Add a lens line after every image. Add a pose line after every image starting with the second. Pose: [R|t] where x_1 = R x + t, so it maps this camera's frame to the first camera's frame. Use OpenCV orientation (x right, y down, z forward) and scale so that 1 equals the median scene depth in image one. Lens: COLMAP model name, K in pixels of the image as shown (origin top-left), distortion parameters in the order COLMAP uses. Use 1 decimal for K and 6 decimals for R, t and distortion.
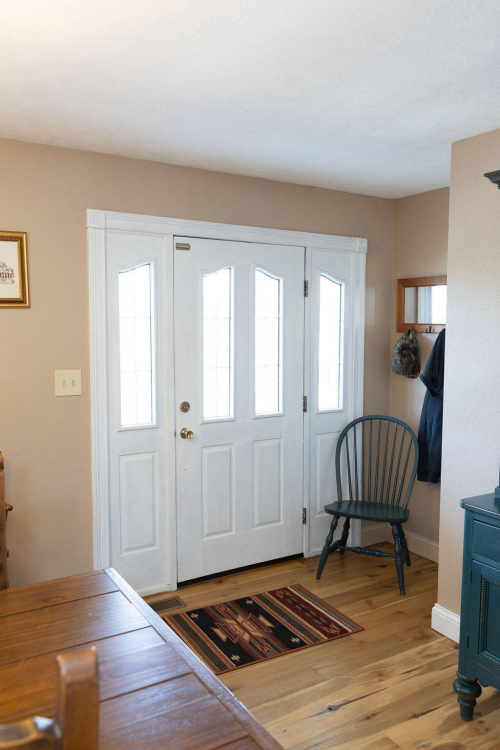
lens RADIAL K [[593.0, 0, 249.0], [0, 593.0, 375.4], [0, 0, 1]] dist [-0.005378, 0.003279]
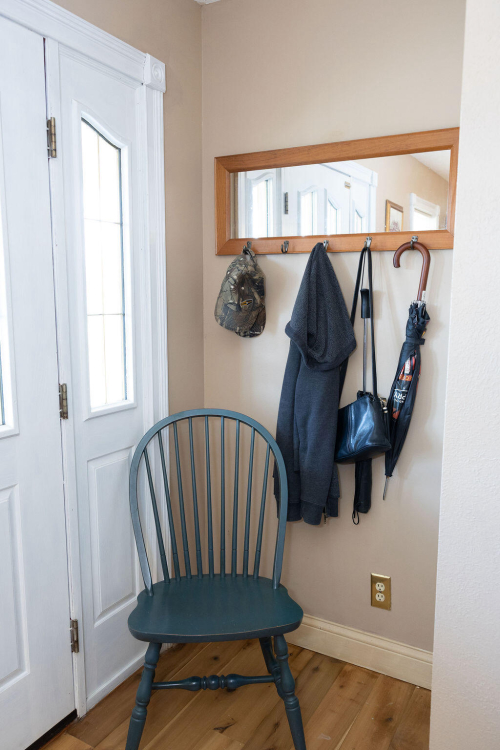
lens RADIAL K [[593.0, 0, 249.3], [0, 593.0, 373.9], [0, 0, 1]] dist [-0.005378, 0.003279]
pose [[0.875784, -0.068154, 0.477868, 0.003765], [0.049001, 0.997421, 0.052449, 0.009739], [-0.480210, -0.022518, 0.876864, 0.520389]]
